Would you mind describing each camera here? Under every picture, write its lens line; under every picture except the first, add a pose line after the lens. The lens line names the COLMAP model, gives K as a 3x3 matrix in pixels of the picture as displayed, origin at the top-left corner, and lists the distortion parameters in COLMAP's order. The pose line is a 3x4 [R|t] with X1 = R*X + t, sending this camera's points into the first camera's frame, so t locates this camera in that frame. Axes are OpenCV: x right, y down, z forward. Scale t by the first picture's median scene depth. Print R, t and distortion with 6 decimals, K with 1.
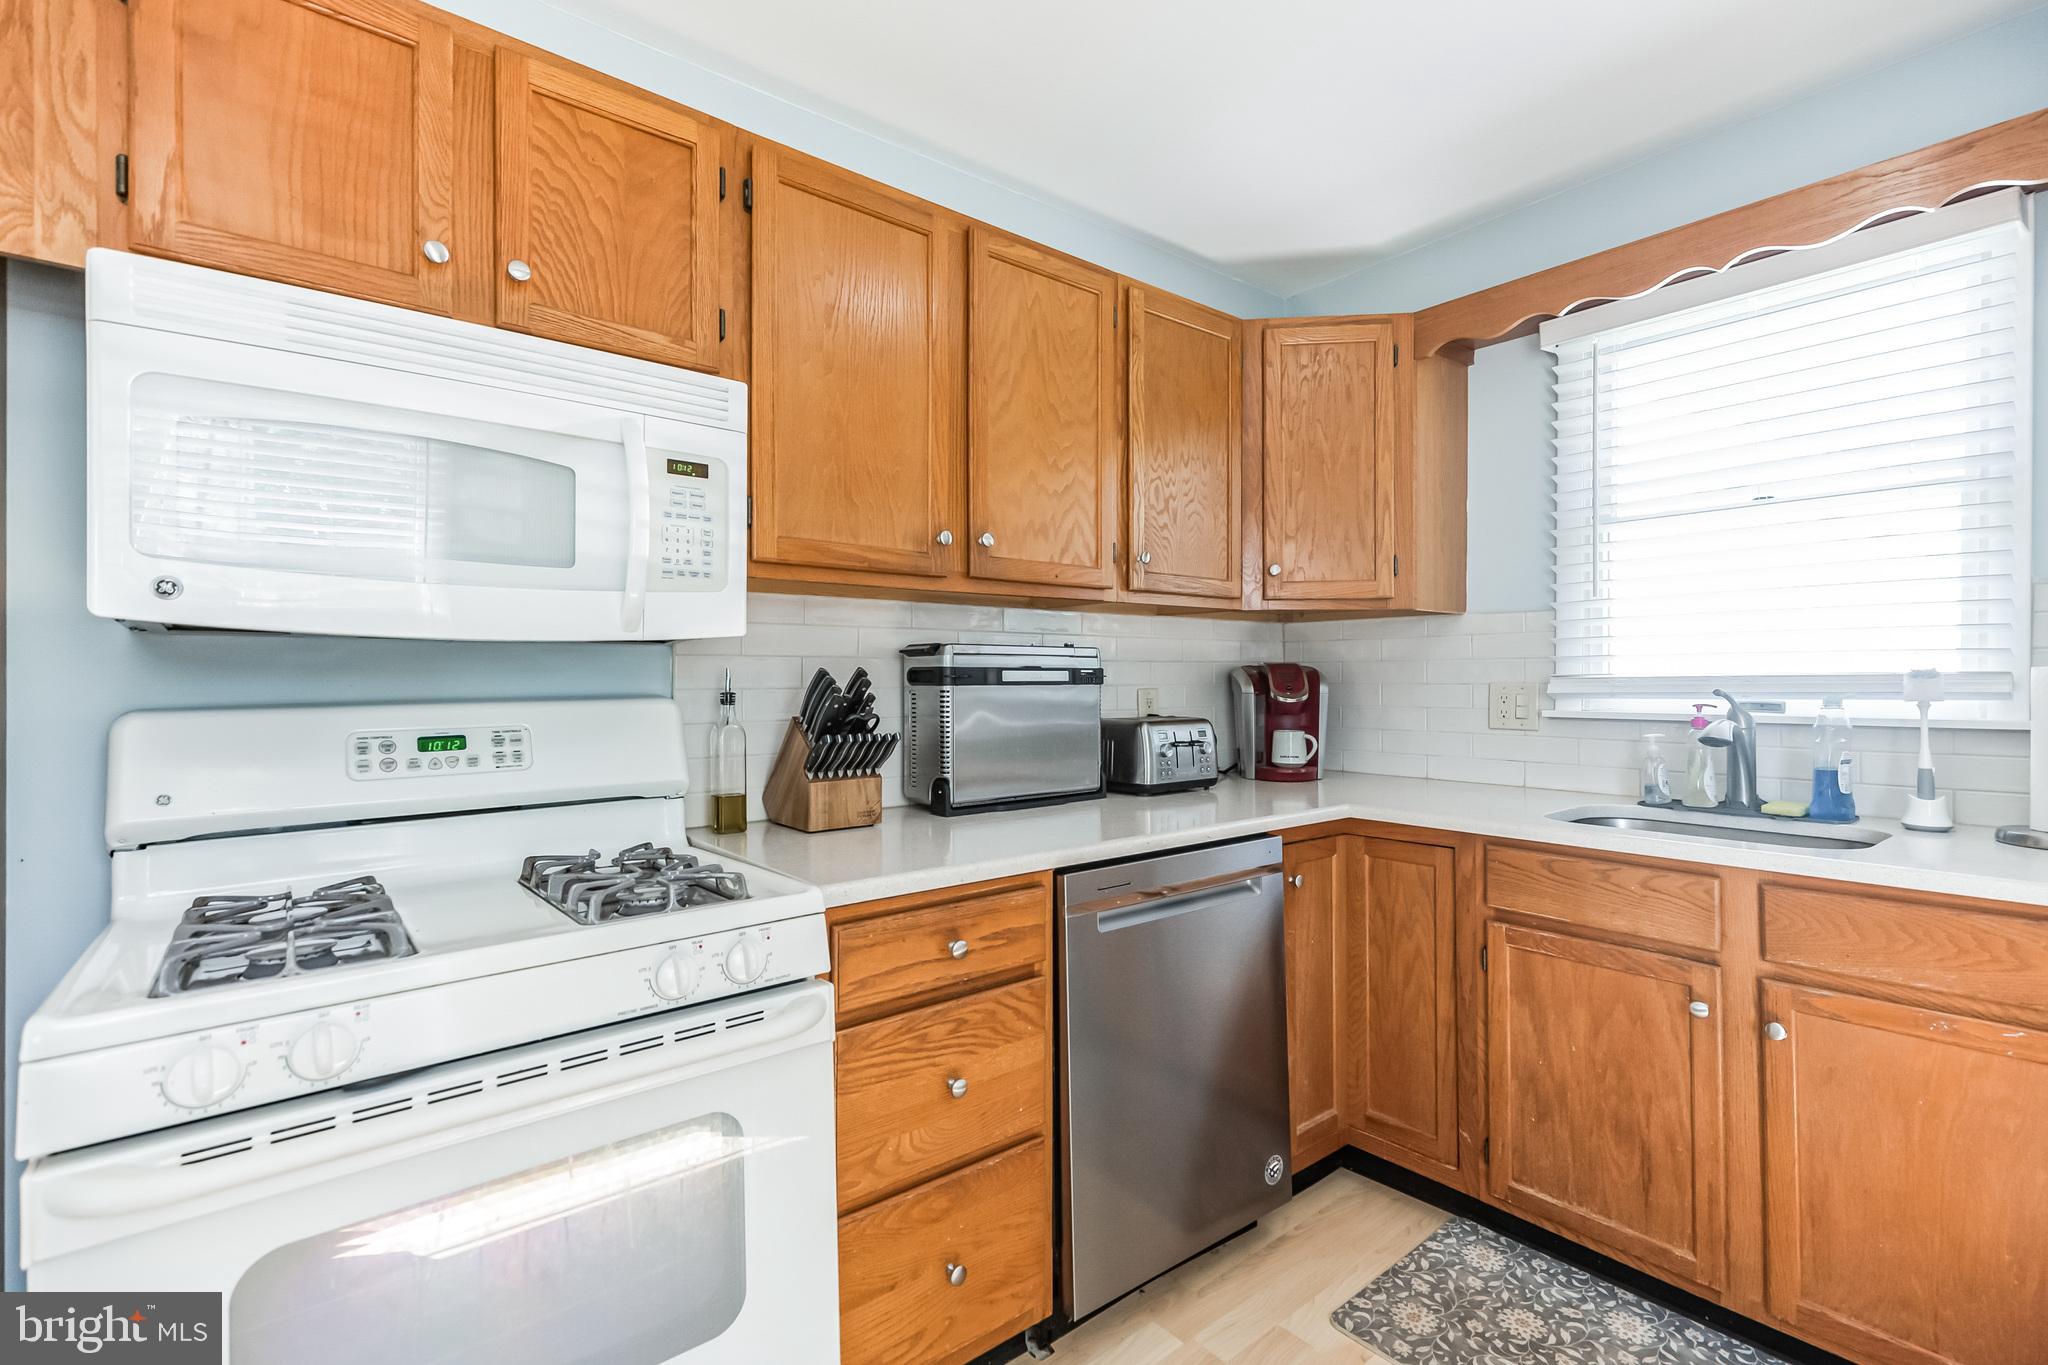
lens RADIAL K [[920.4, 0, 1017.6], [0, 920.4, 654.8], [0, 0, 1]] dist [0.018099, -0.005486]
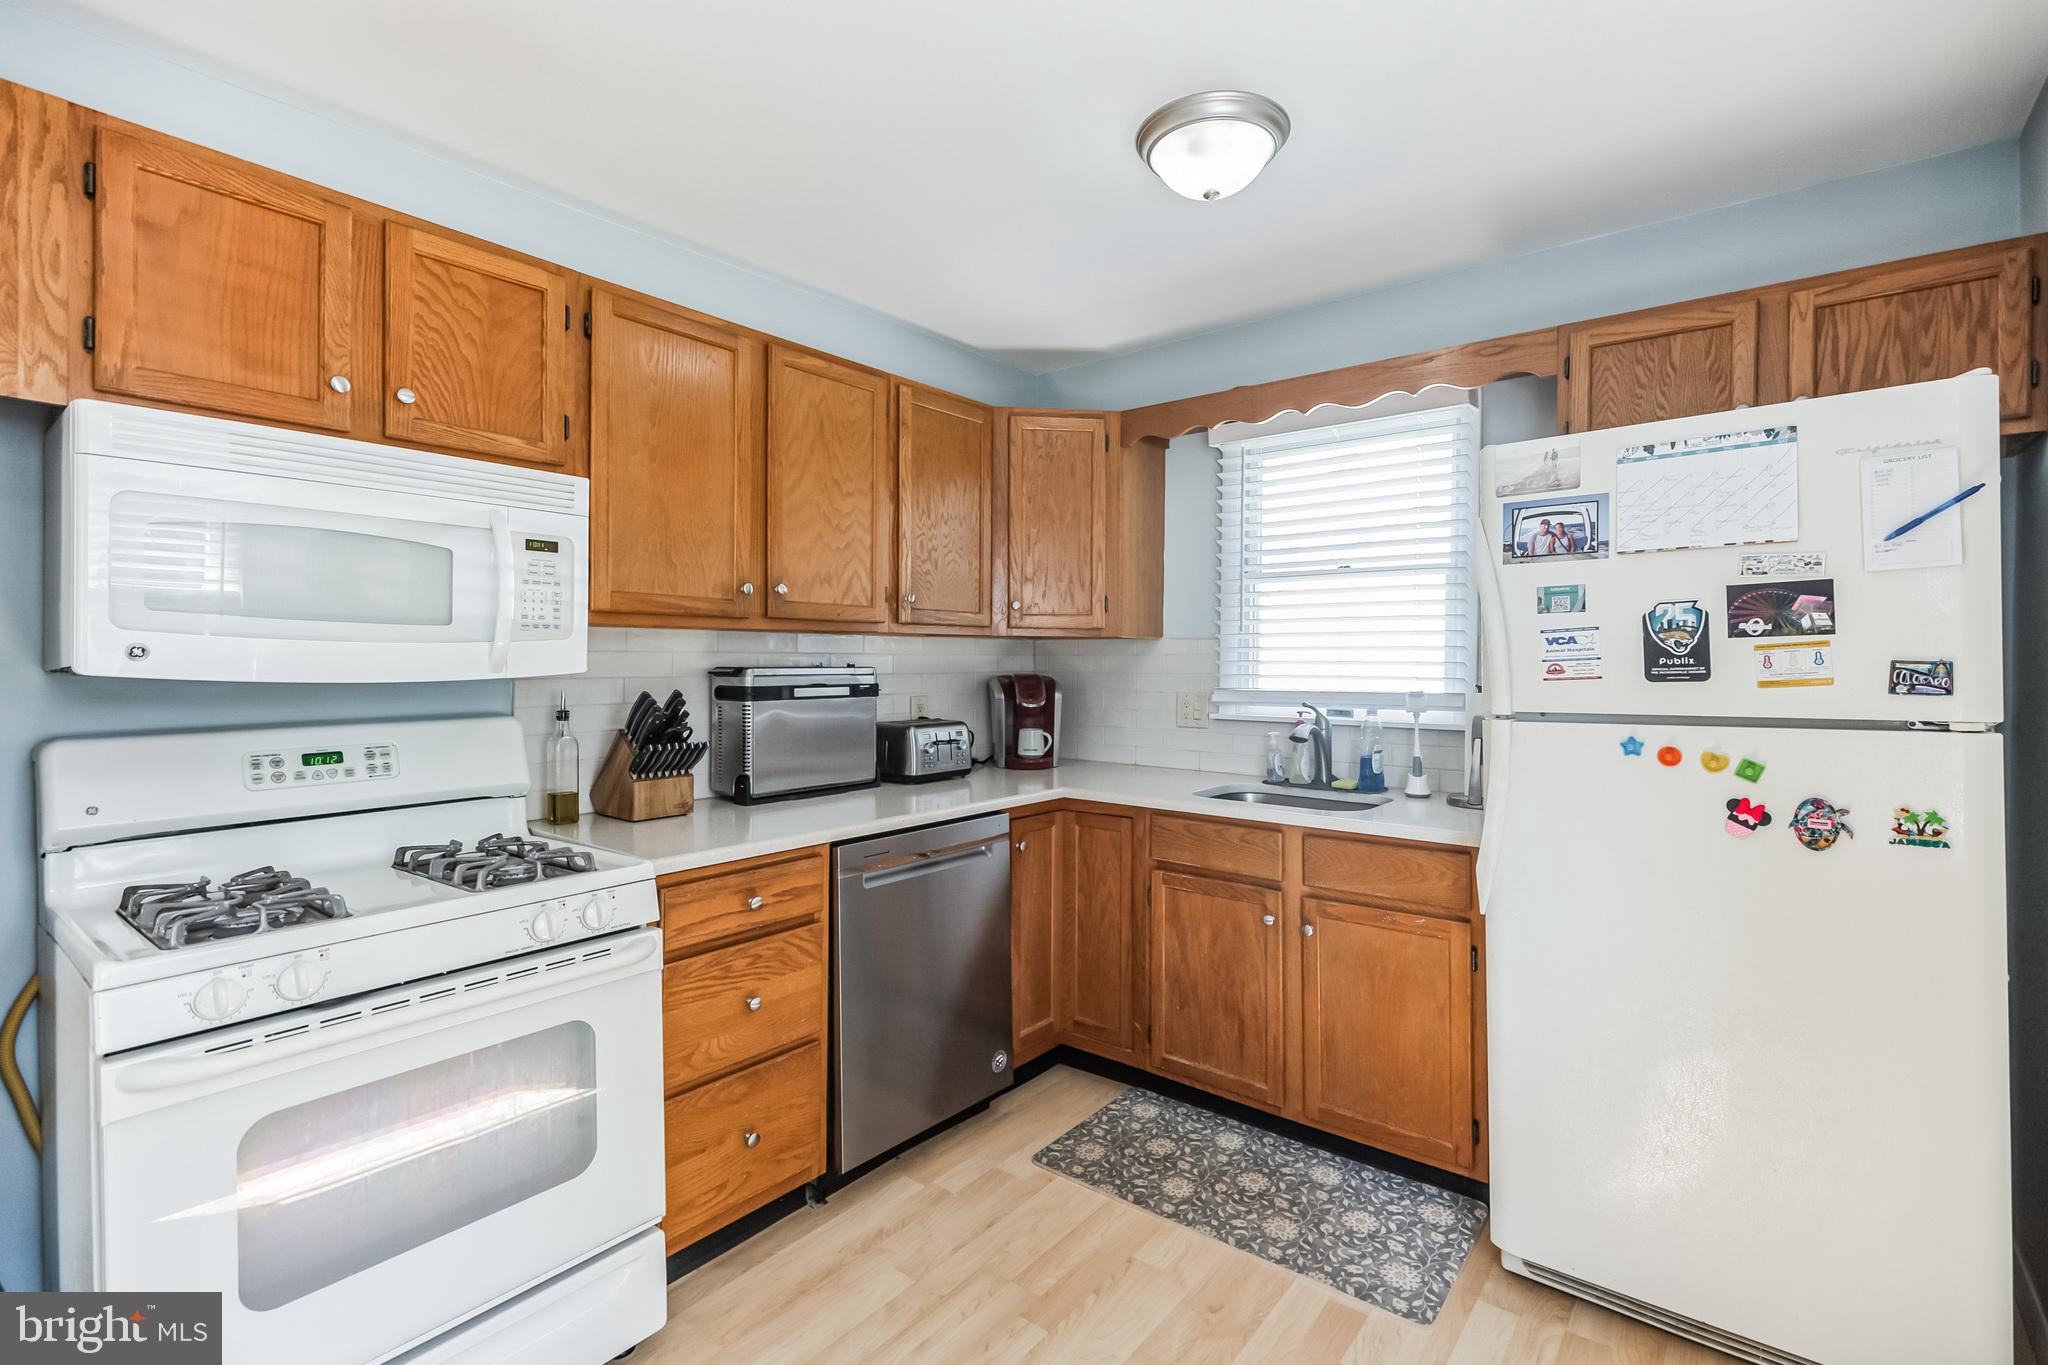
lens RADIAL K [[920.4, 0, 1017.6], [0, 920.4, 654.8], [0, 0, 1]] dist [0.018099, -0.005486]
pose [[0.978510, 0.007368, 0.206068, 0.026581], [-0.011623, 0.999743, 0.019447, -0.067541], [-0.205872, -0.021424, 0.978344, -0.347943]]
